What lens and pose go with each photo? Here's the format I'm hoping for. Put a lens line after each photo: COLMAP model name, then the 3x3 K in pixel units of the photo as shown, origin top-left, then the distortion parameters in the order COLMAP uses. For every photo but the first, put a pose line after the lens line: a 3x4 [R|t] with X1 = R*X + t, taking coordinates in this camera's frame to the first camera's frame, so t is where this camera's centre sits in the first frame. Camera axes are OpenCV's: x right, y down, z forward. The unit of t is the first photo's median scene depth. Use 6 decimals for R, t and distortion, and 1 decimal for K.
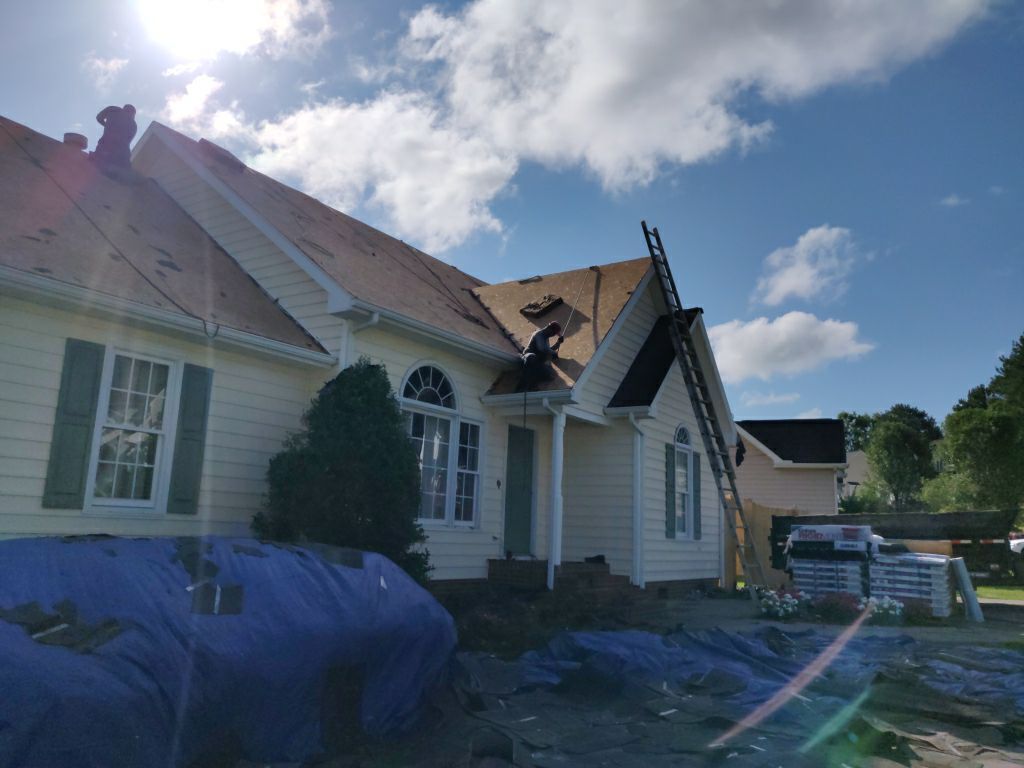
lens RADIAL K [[783.2, 0, 512.0], [0, 783.2, 384.0], [0, 0, 1]] dist [-0.028471, 0.071089]
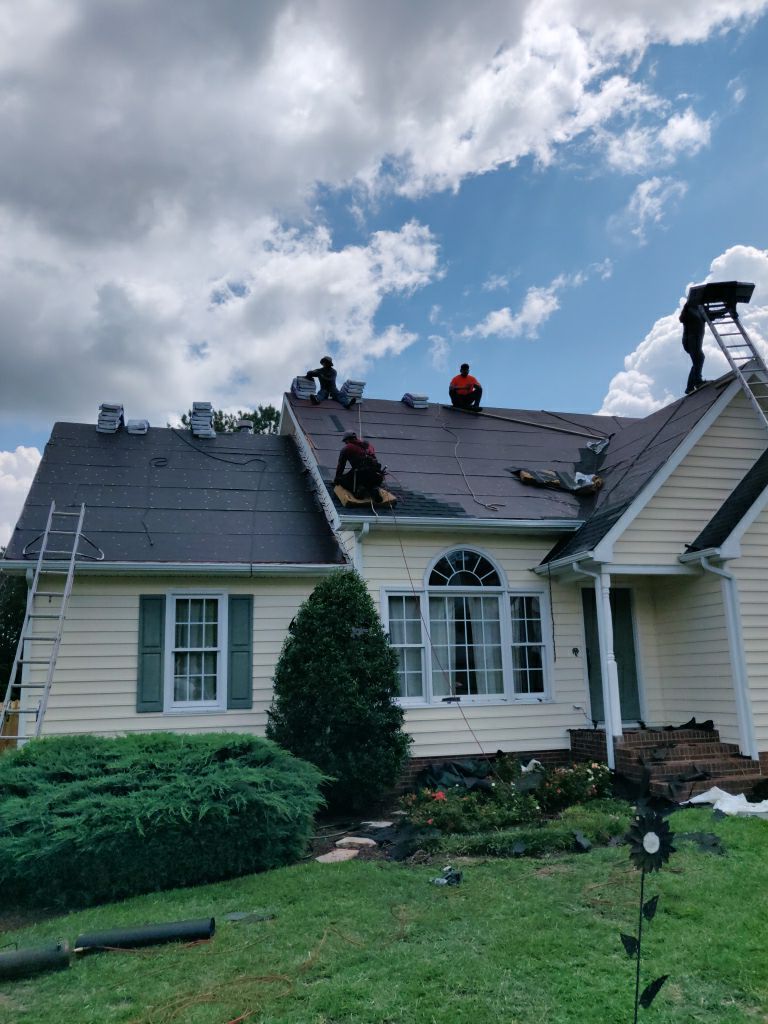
lens RADIAL K [[783.2, 0, 375.5], [0, 783.2, 519.3], [0, 0, 1]] dist [-0.028471, 0.071089]
pose [[0.762154, -0.186474, -0.619959, 0.515204], [0.177498, 0.981112, -0.076895, -0.004448], [0.622589, -0.051436, 0.780857, 0.107024]]
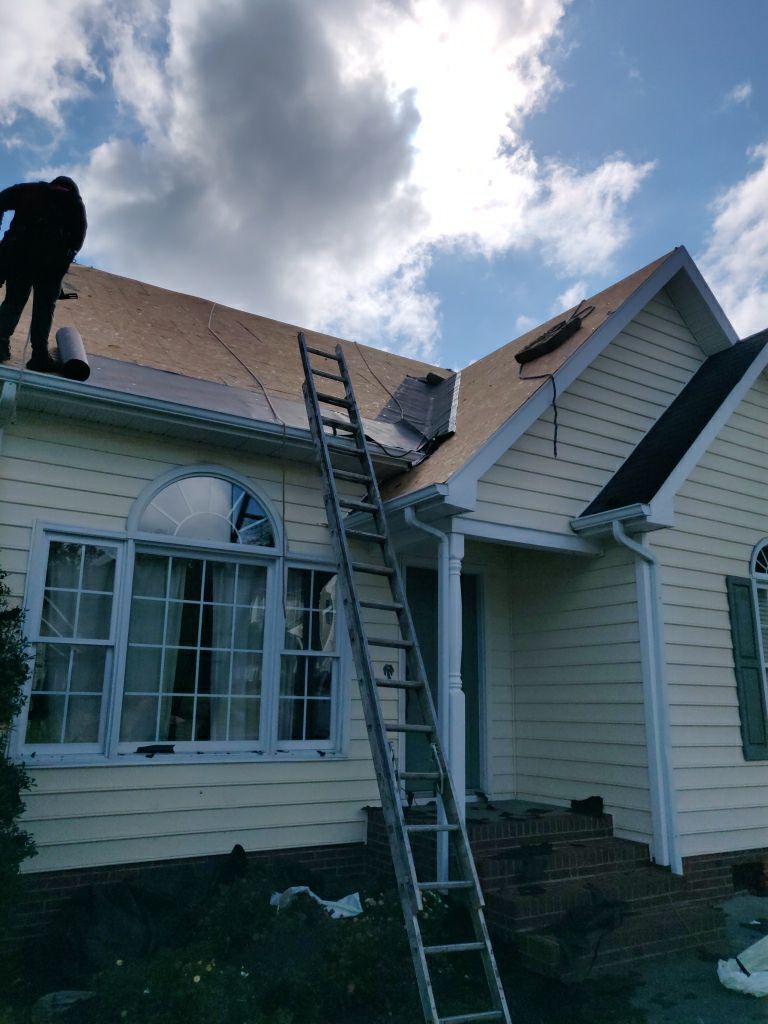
lens RADIAL K [[783.2, 0, 375.5], [0, 783.2, 519.3], [0, 0, 1]] dist [-0.028471, 0.071089]
pose [[0.912070, -0.117200, -0.392927, 0.256636], [0.098055, 0.992819, -0.068525, 0.066527], [0.398137, 0.023971, 0.917013, 0.558991]]
